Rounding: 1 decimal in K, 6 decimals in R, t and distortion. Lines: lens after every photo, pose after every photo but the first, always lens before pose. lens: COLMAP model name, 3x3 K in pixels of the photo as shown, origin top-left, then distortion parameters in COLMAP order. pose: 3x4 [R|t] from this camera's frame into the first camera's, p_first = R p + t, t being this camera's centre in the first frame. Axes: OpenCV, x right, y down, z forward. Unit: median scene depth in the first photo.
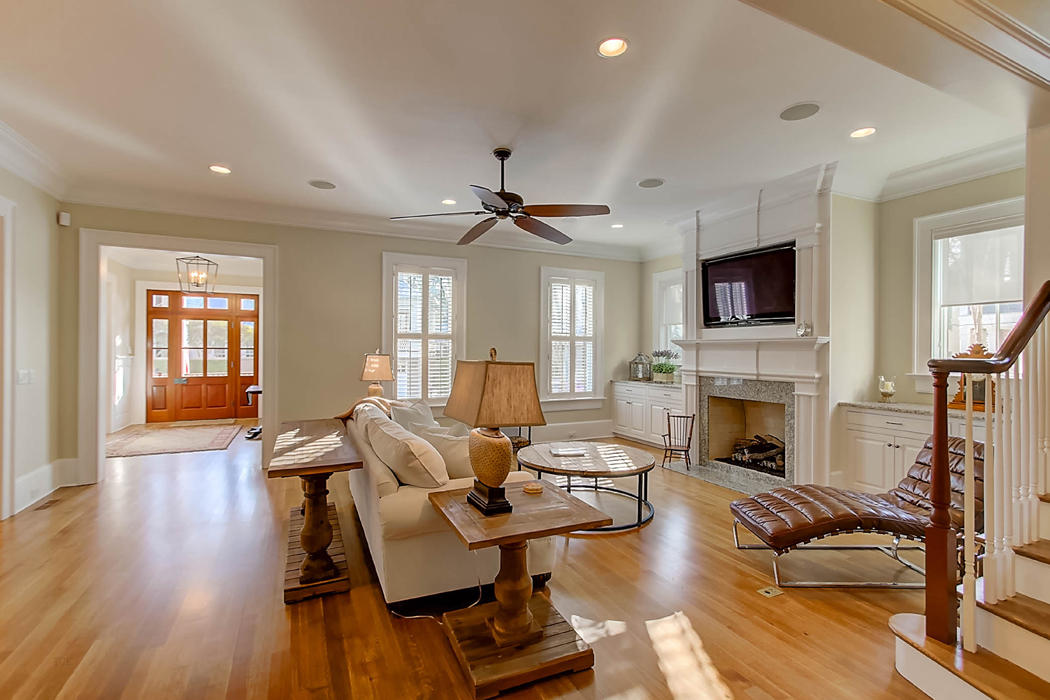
lens RADIAL K [[477.1, 0, 525.0], [0, 477.1, 350.0], [0, 0, 1]] dist [0.002072, 0.000966]
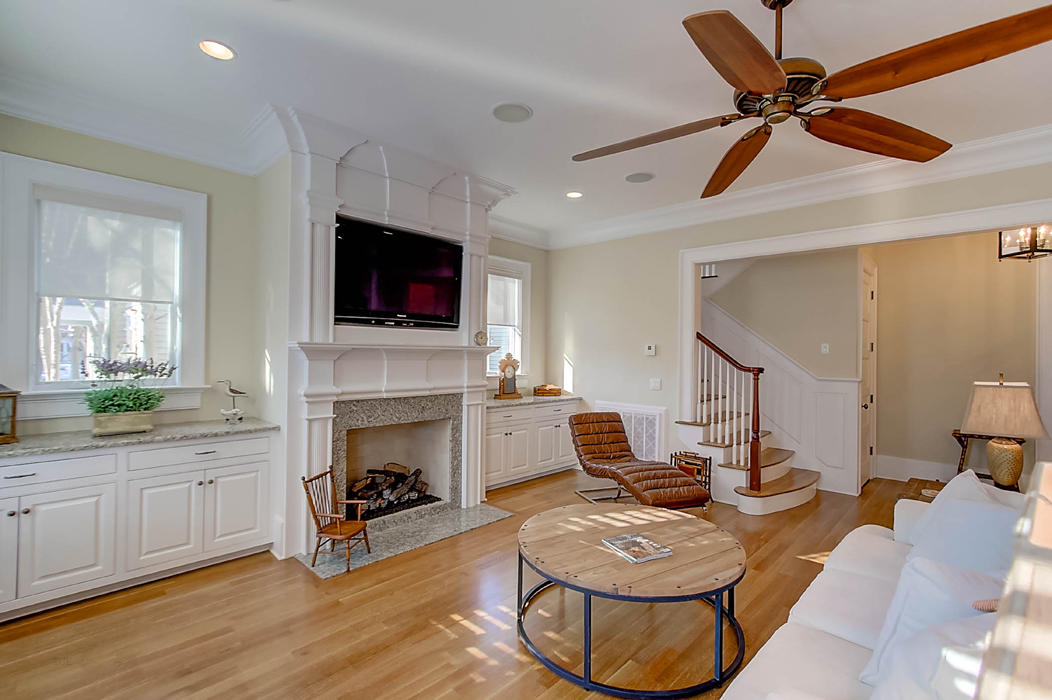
lens RADIAL K [[478.0, 0, 526.0], [0, 478.0, 350.0], [0, 0, 1]] dist [0.002072, 0.000966]
pose [[-0.357903, 0.012547, 0.933675, -0.340078], [-0.004079, 0.999879, -0.015000, -0.003325], [-0.933750, -0.009177, -0.357808, 1.134056]]
